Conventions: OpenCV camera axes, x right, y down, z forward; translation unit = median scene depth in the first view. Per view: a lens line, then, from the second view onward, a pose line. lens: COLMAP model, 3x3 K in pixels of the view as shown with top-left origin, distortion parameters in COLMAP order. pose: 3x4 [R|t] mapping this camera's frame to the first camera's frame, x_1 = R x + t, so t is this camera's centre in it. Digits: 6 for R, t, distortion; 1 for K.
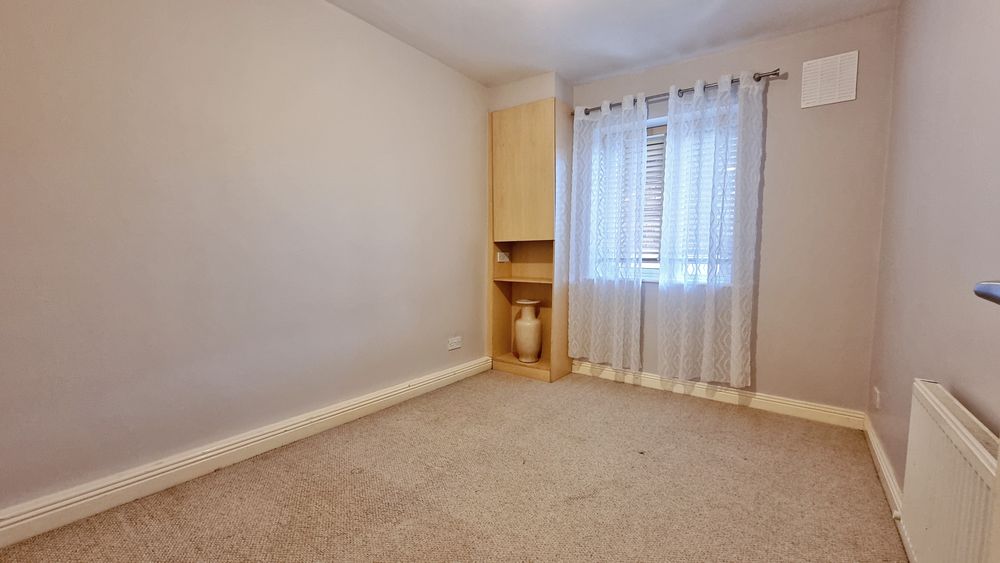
lens RADIAL K [[414.4, 0, 494.1], [0, 414.4, 280.6], [0, 0, 1]] dist [-0.000972, 0.000024]
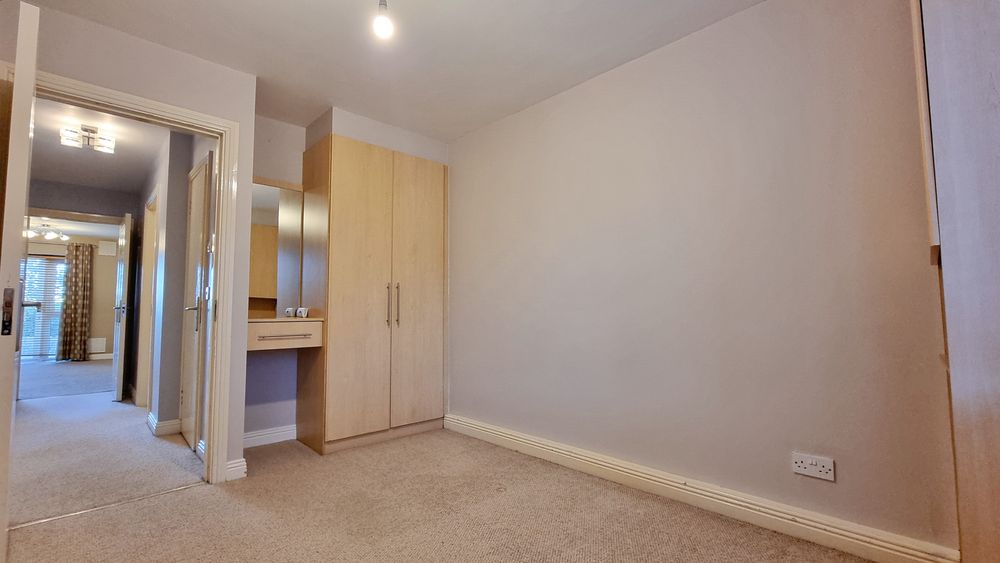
lens RADIAL K [[414.4, 0, 502.0], [0, 414.4, 283.9], [0, 0, 1]] dist [-0.000972, 0.000024]
pose [[-0.175713, -0.066298, -0.982206, 1.284962], [-0.036870, 0.997473, -0.060732, -0.078857], [0.983751, 0.025543, -0.177714, 1.803704]]
